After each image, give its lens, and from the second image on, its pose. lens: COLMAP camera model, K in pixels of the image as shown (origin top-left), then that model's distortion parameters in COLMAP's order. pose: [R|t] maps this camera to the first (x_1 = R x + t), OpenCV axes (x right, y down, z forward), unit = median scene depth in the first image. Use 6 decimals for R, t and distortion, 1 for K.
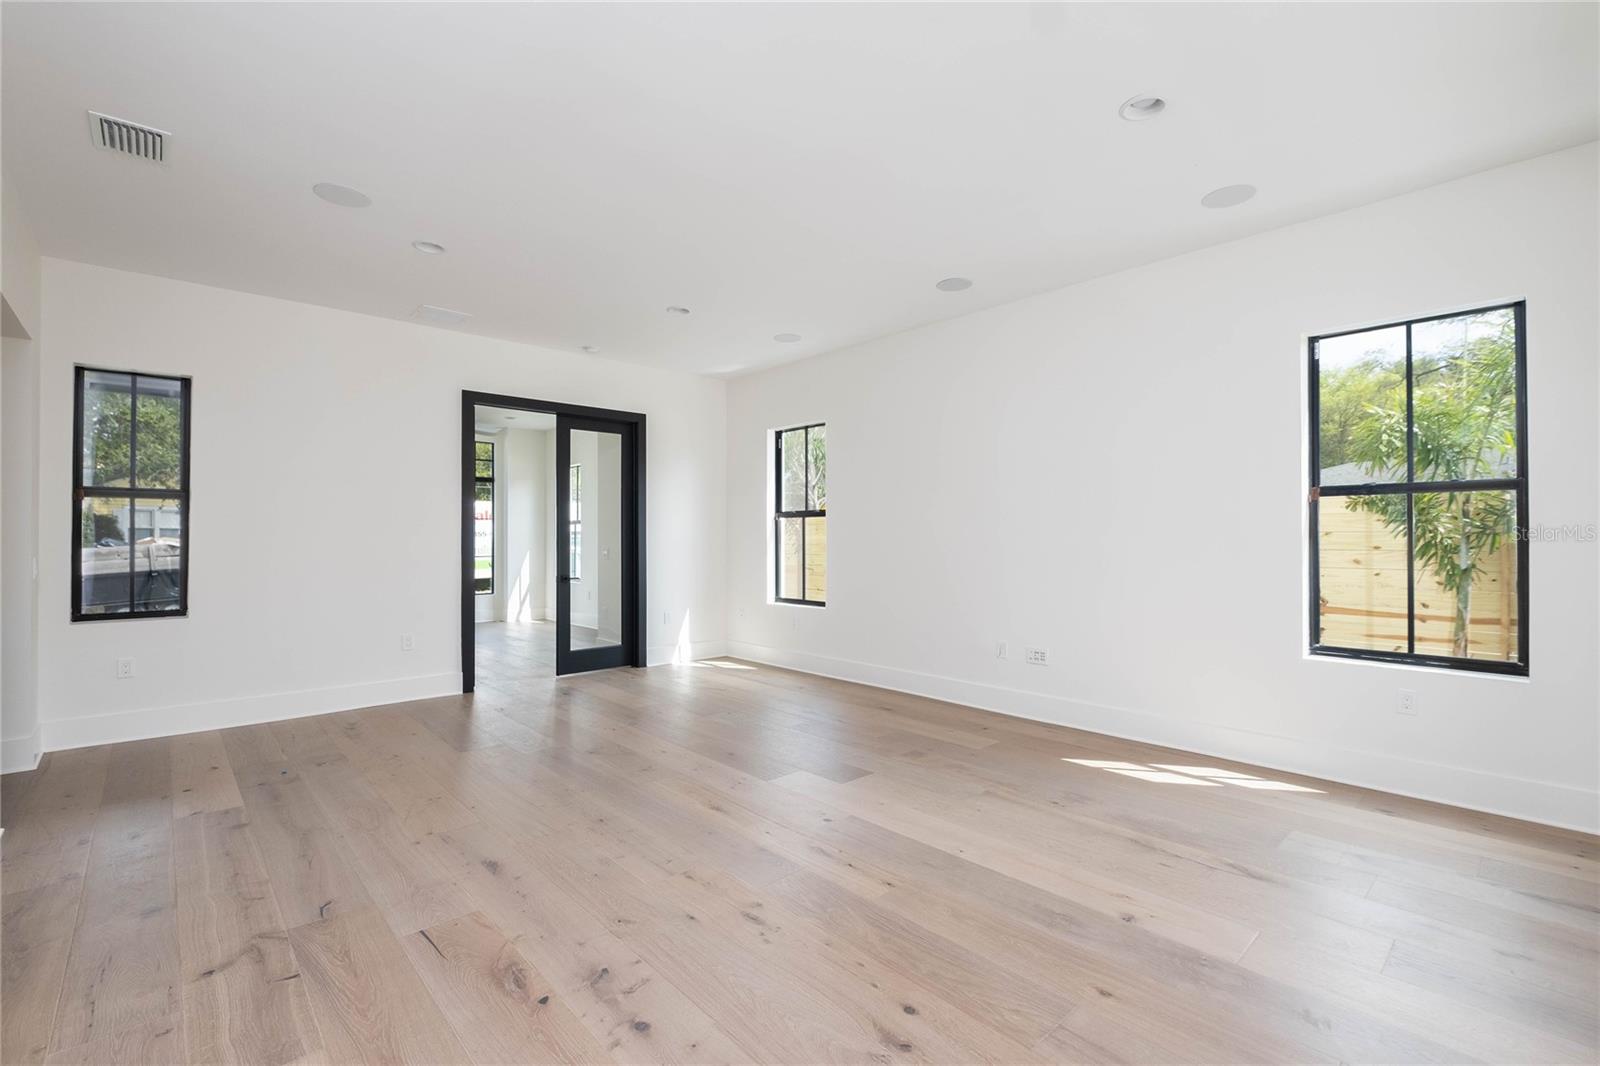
lens RADIAL K [[694.1, 0, 800.2], [0, 694.1, 530.7], [0, 0, 1]] dist [0.005152, -0.003304]
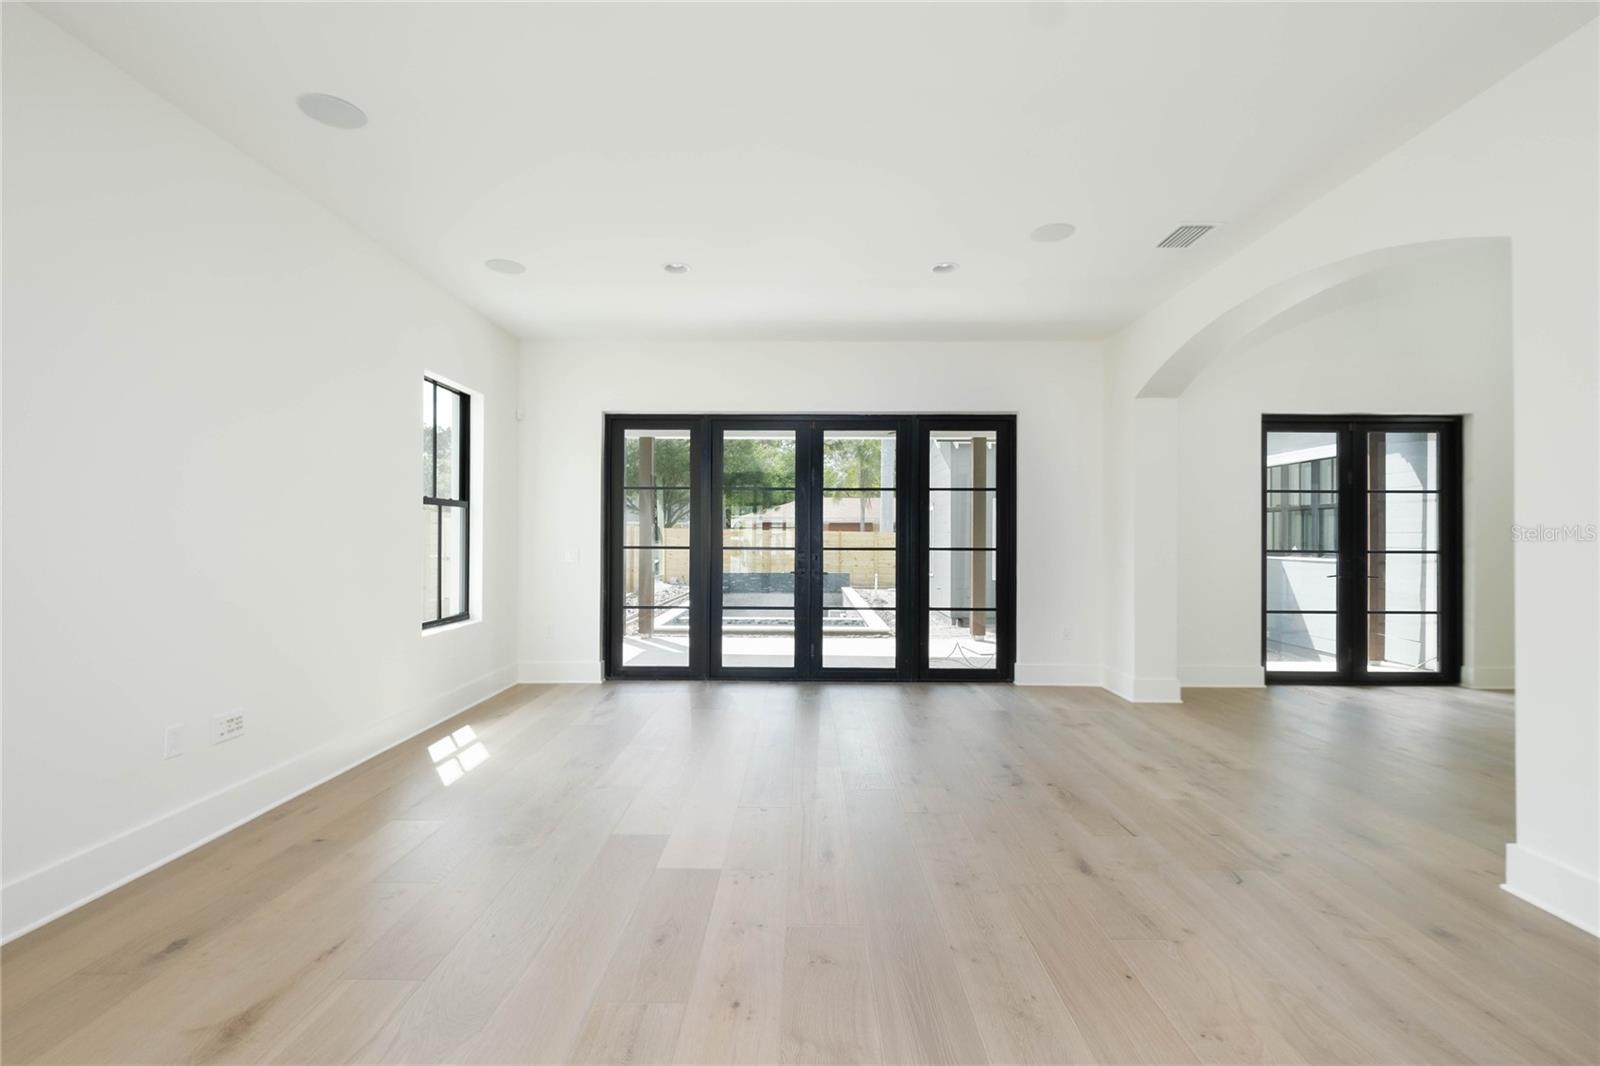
lens RADIAL K [[694.1, 0, 795.2], [0, 694.1, 531.8], [0, 0, 1]] dist [0.005152, -0.003304]
pose [[-0.719010, 0.002878, 0.694994, -0.813755], [-0.007016, 0.999910, -0.011399, 0.017032], [-0.694964, -0.013072, -0.718925, 1.954008]]
